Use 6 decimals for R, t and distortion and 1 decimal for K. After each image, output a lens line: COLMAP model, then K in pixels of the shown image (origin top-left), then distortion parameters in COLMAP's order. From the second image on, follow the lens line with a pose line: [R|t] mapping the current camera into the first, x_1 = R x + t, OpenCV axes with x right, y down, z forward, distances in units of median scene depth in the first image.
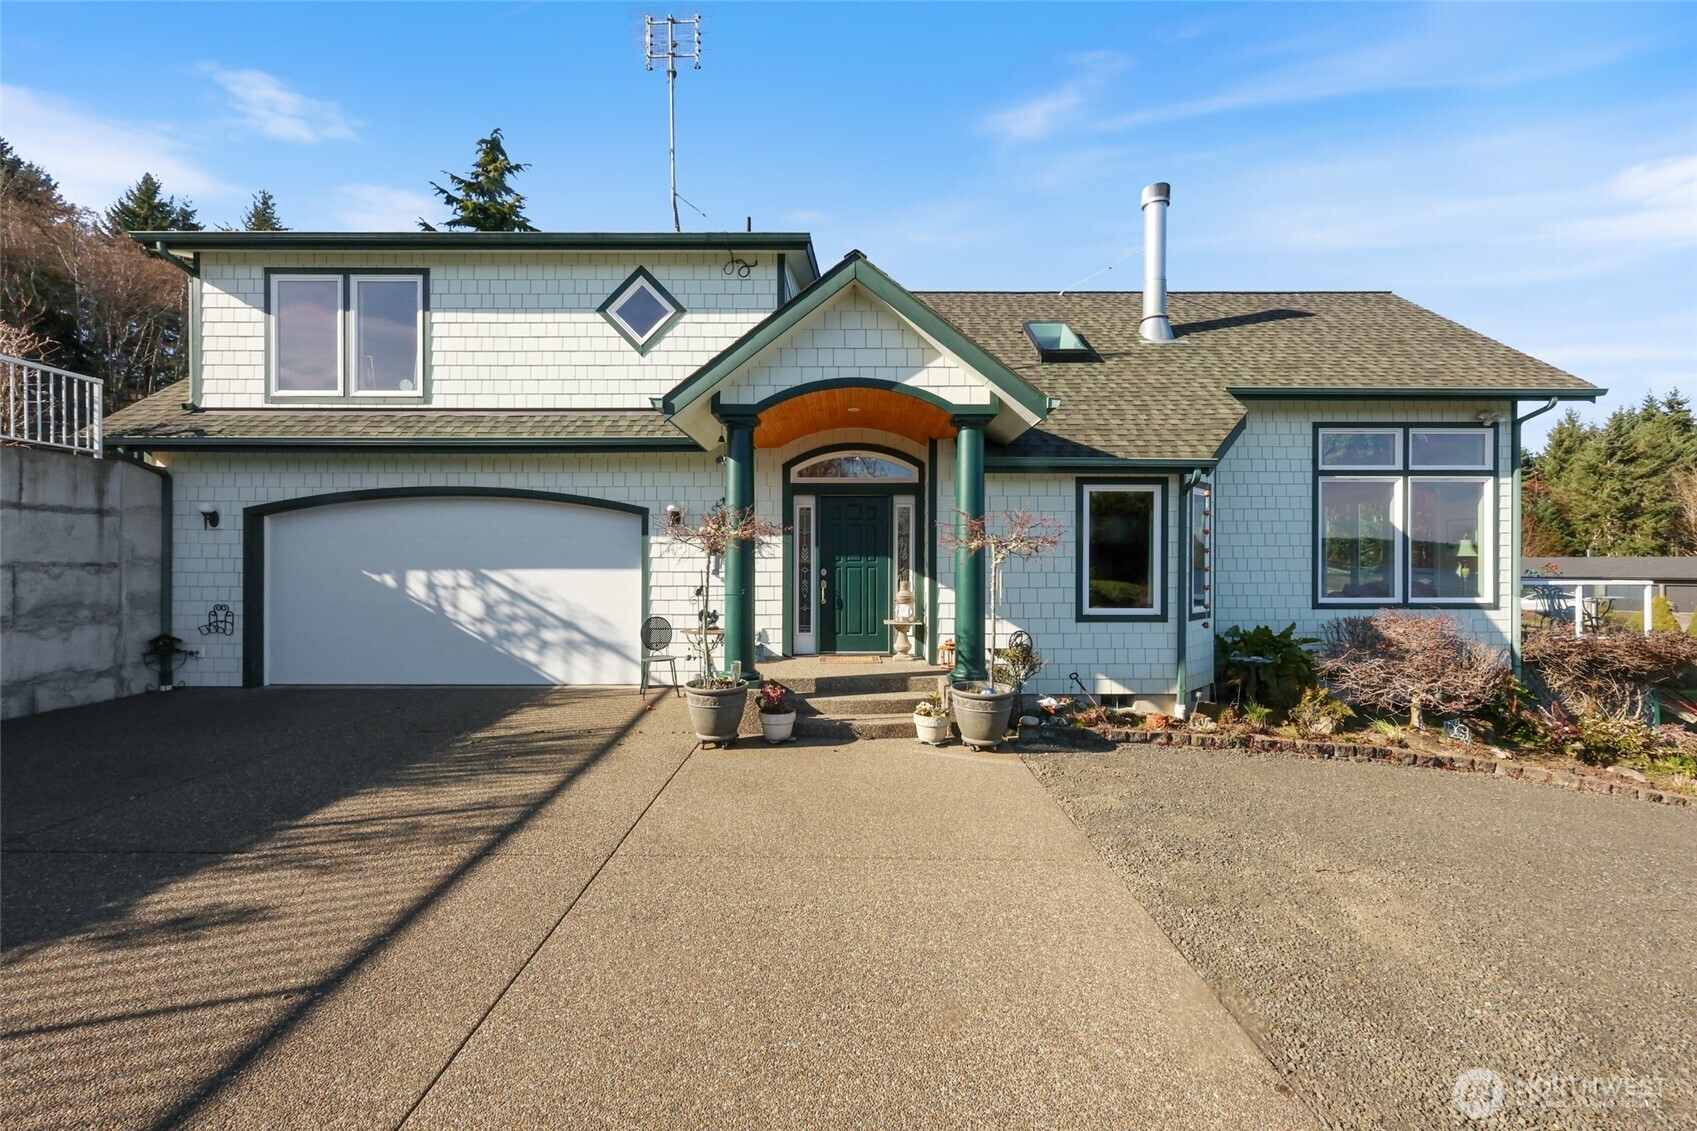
lens RADIAL K [[672.4, 0, 848.7], [0, 672.4, 562.7], [0, 0, 1]] dist [0.000347, 0.000262]
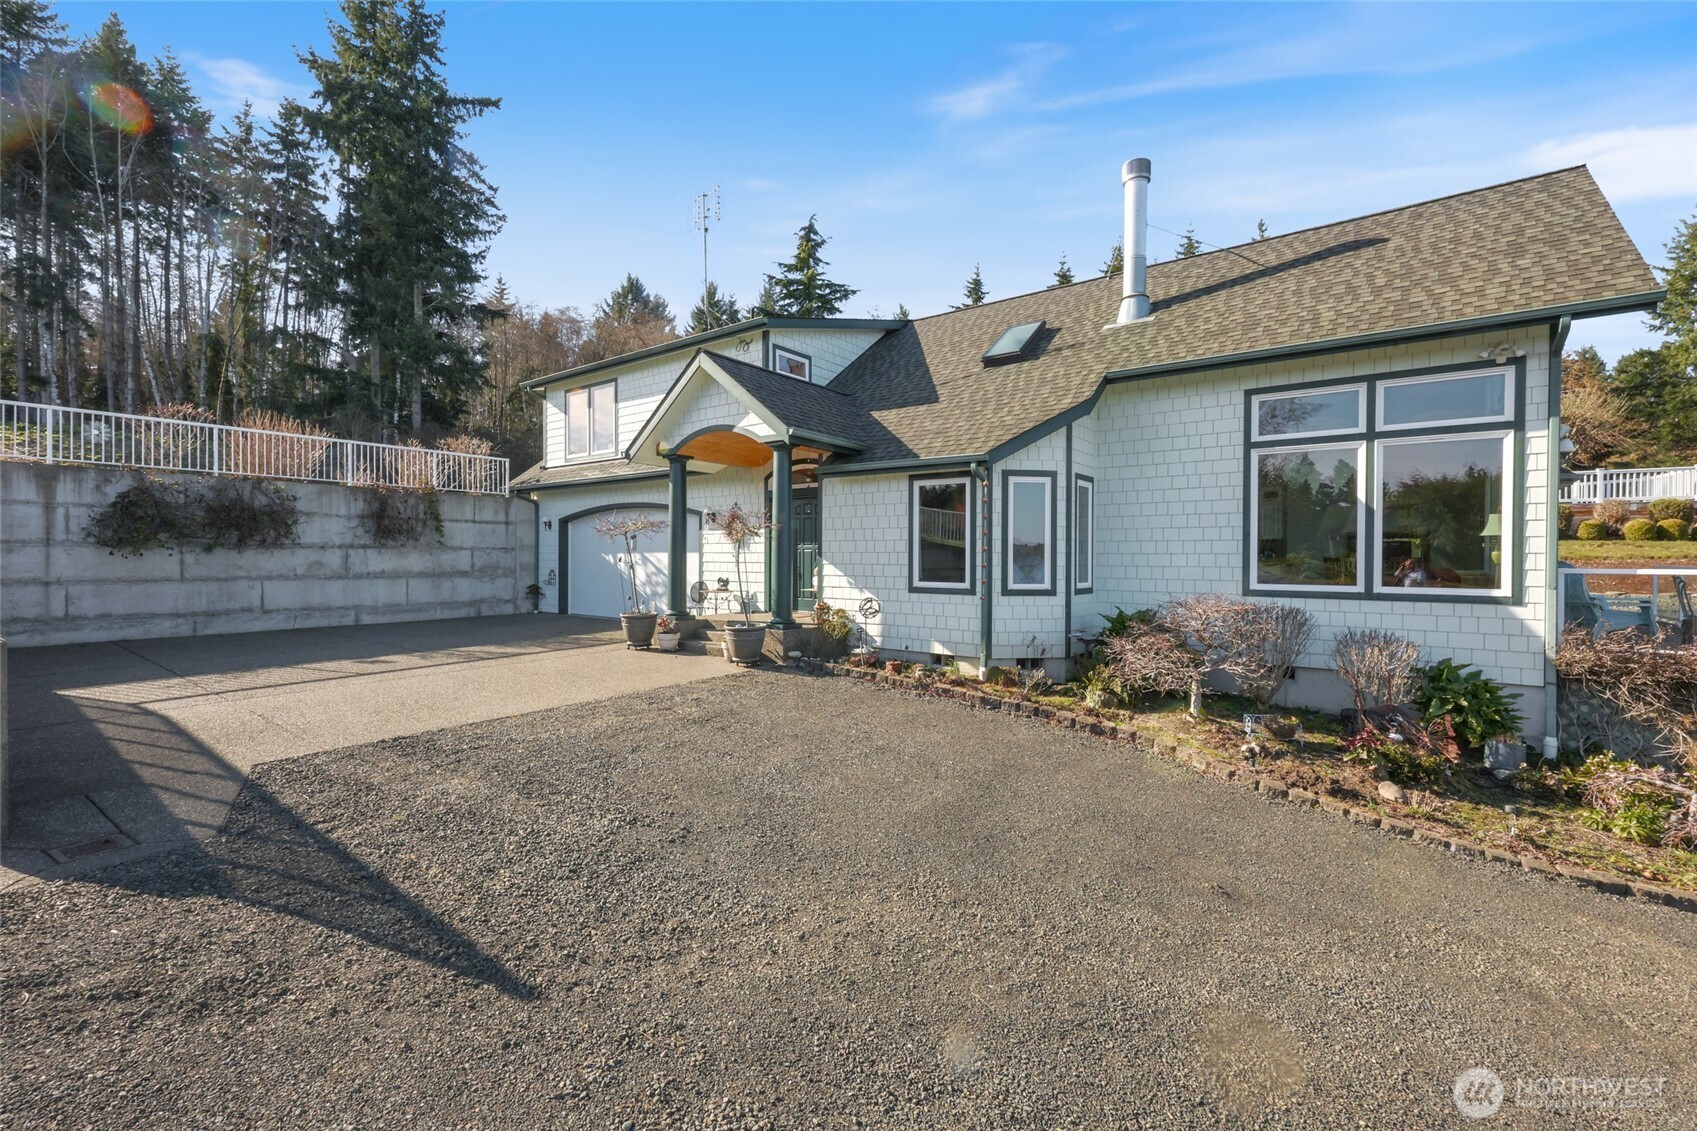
lens RADIAL K [[696.3, 0, 848.5], [0, 696.3, 565.5], [0, 0, 1]] dist [0.002032, 0.000188]
pose [[0.801174, 0.011497, -0.598321, 0.931468], [-0.005655, 0.999916, 0.011643, 0.022254], [0.598405, -0.005945, 0.801172, -0.082425]]
